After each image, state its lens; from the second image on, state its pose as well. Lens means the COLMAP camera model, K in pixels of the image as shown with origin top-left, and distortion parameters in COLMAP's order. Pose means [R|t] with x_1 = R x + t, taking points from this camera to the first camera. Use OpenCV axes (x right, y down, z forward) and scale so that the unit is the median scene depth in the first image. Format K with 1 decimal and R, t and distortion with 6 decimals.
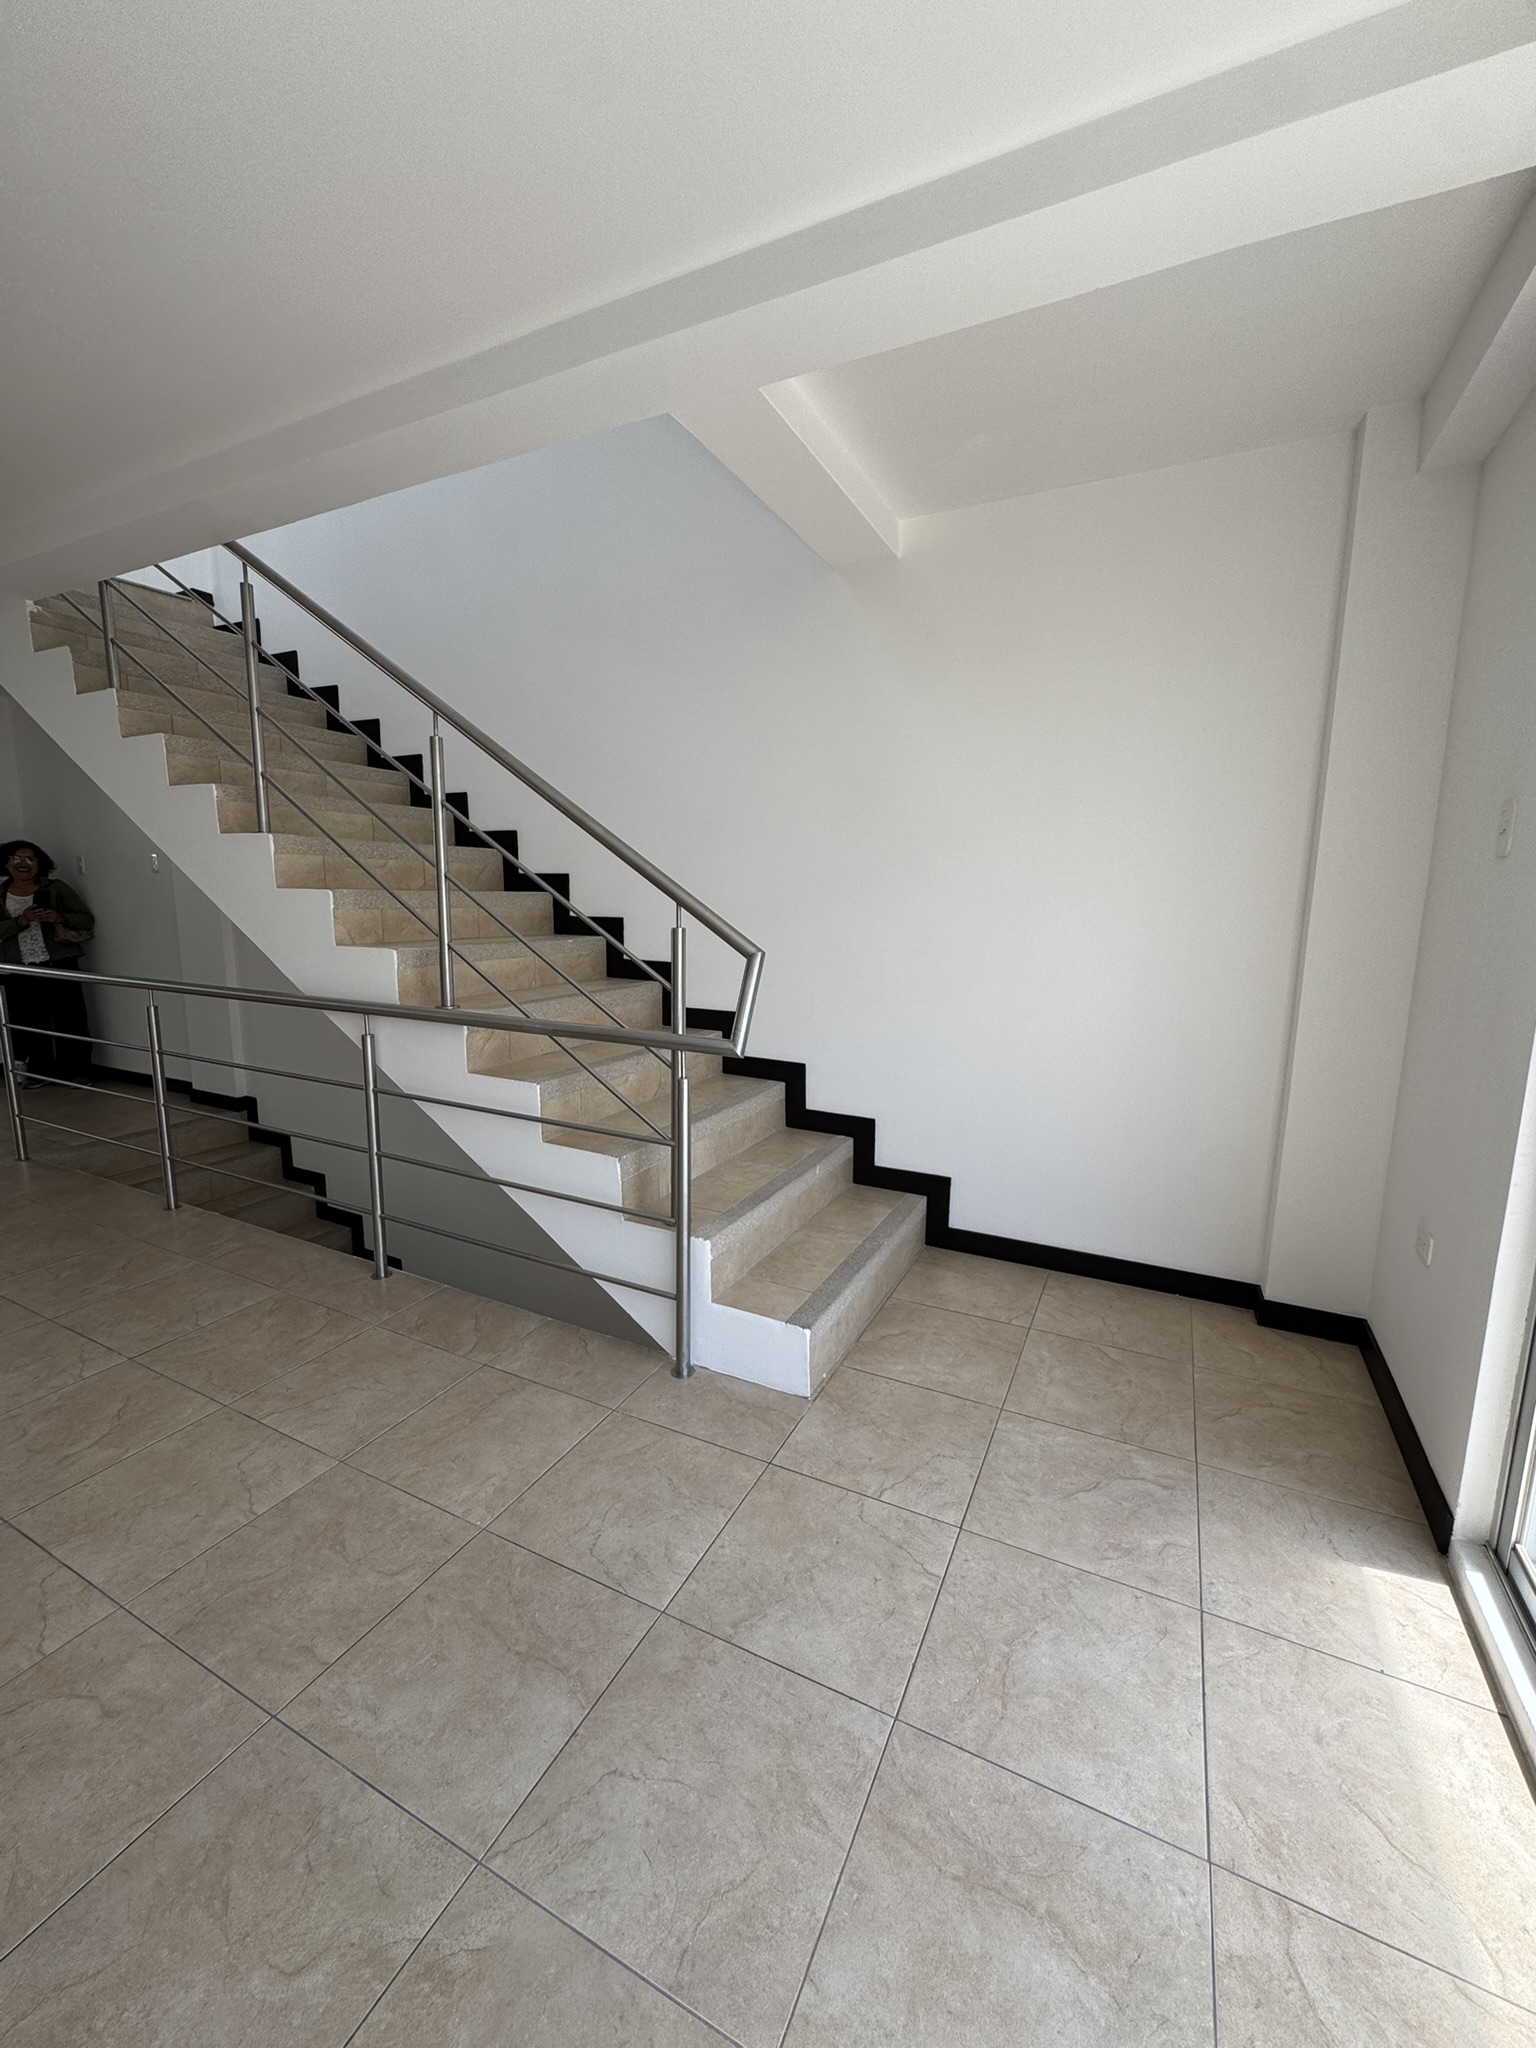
lens RADIAL K [[807.7, 0, 768.9], [0, 807.7, 1028.6], [0, 0, 1]] dist [-0.005957, 0.000584]
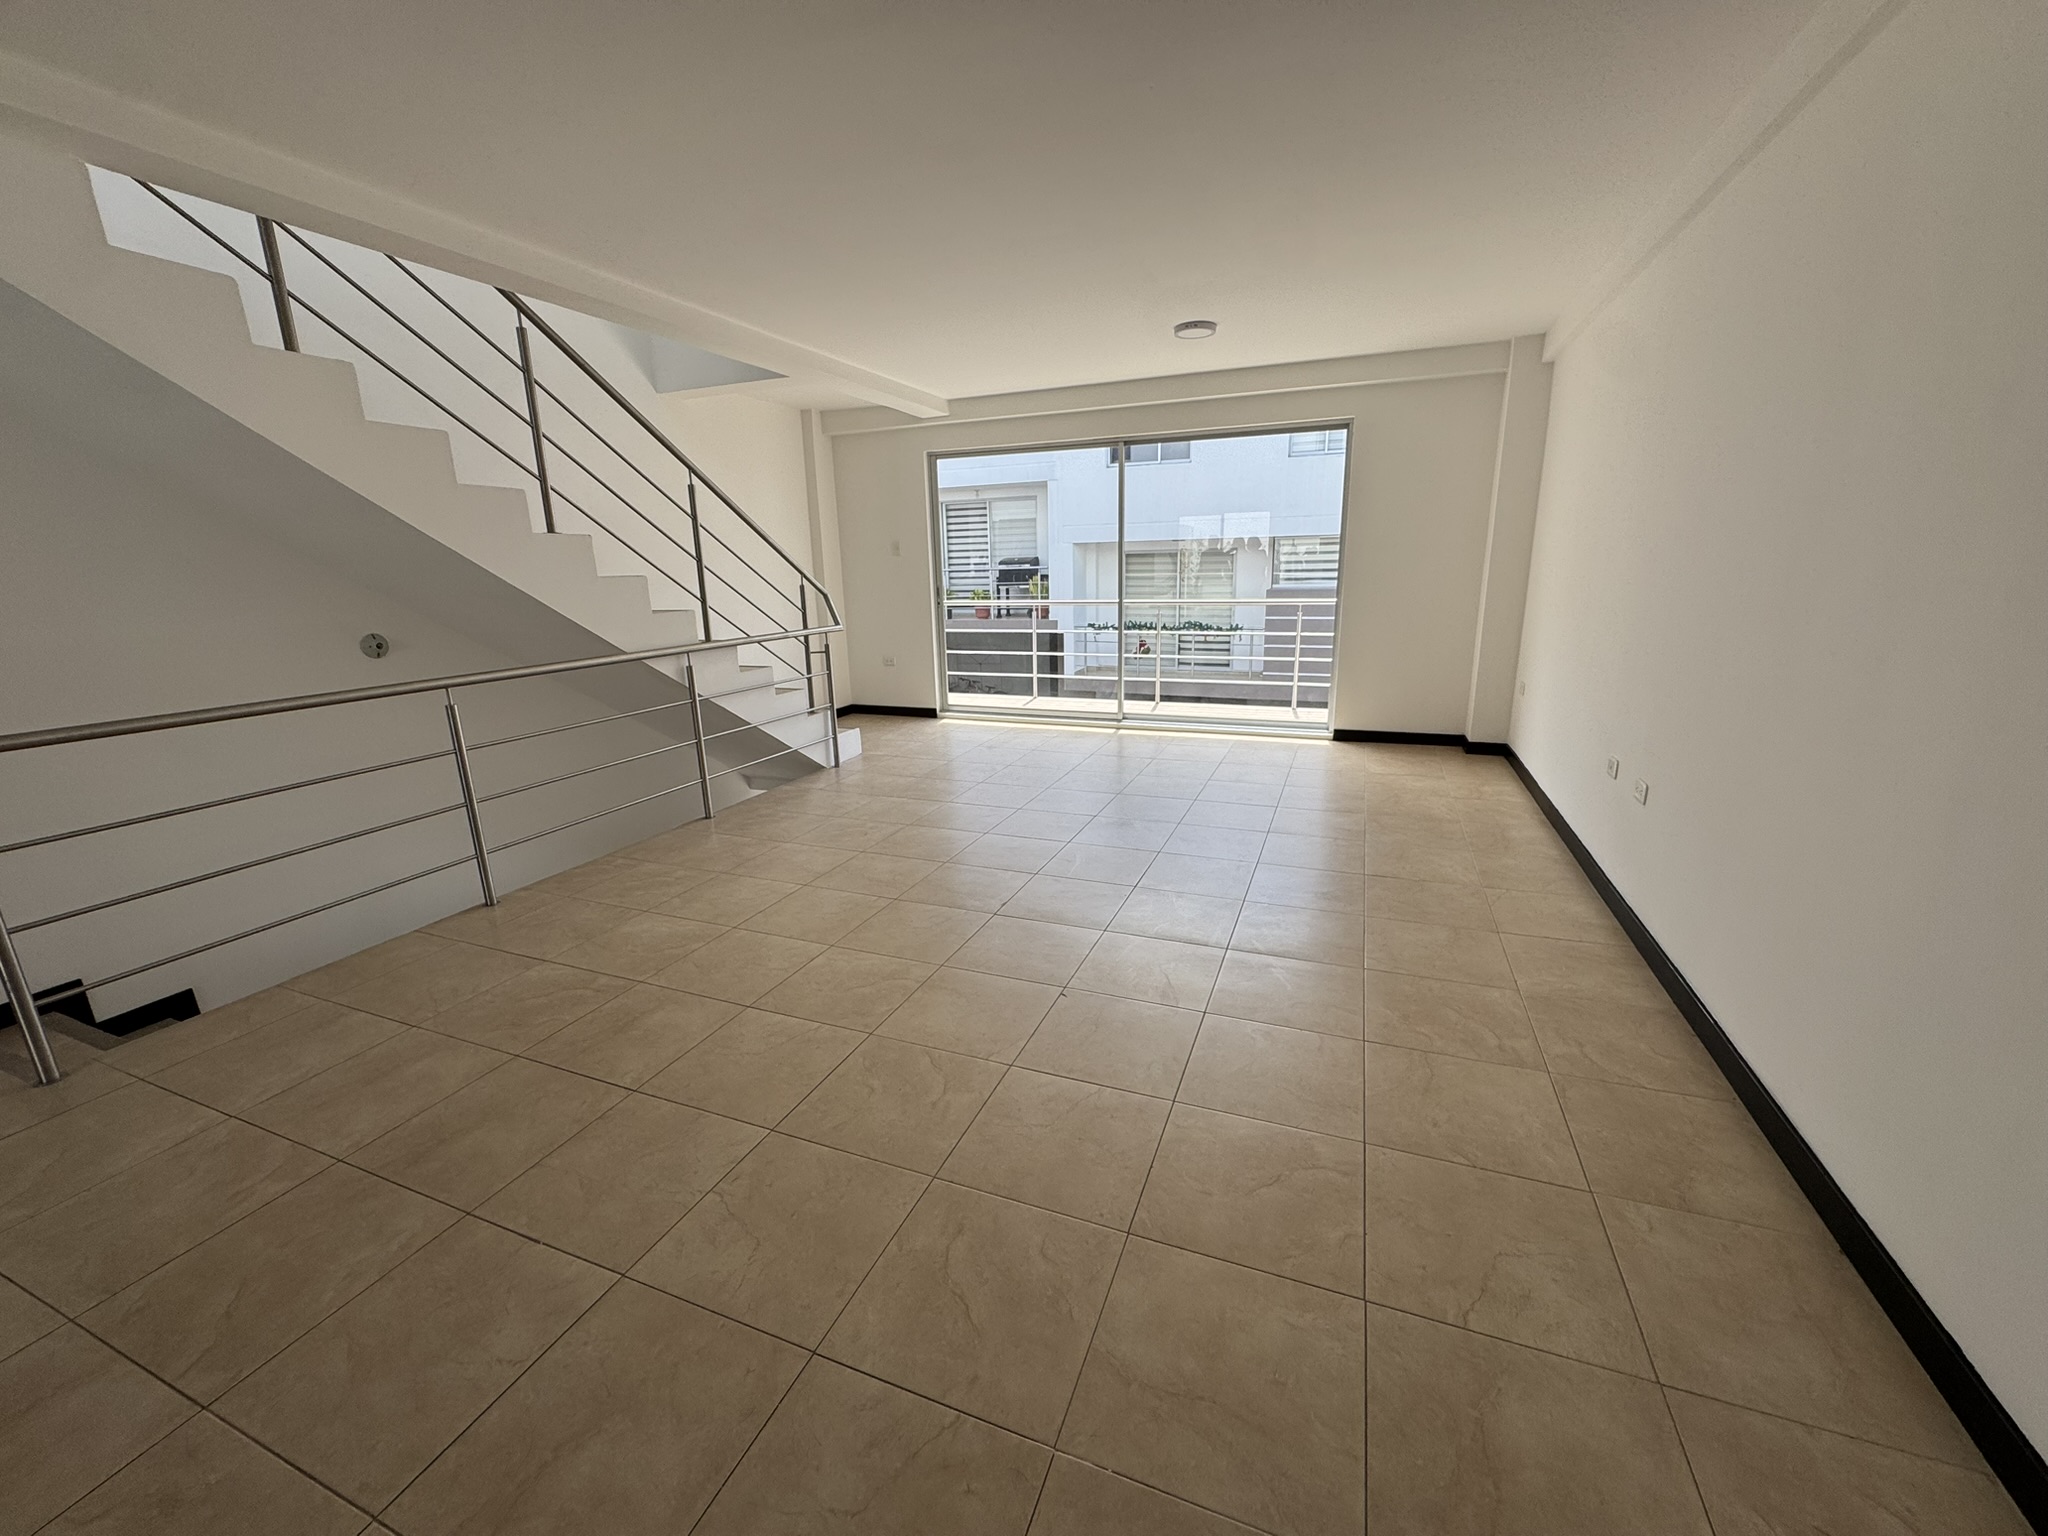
lens RADIAL K [[807.7, 0, 1029.8], [0, 807.7, 768.0], [0, 0, 1]] dist [-0.005957, 0.000584]
pose [[-0.081907, -0.257304, 0.962853, -2.184403], [0.173845, 0.947600, 0.268016, -0.117200], [-0.981361, 0.189340, -0.032884, 0.424681]]
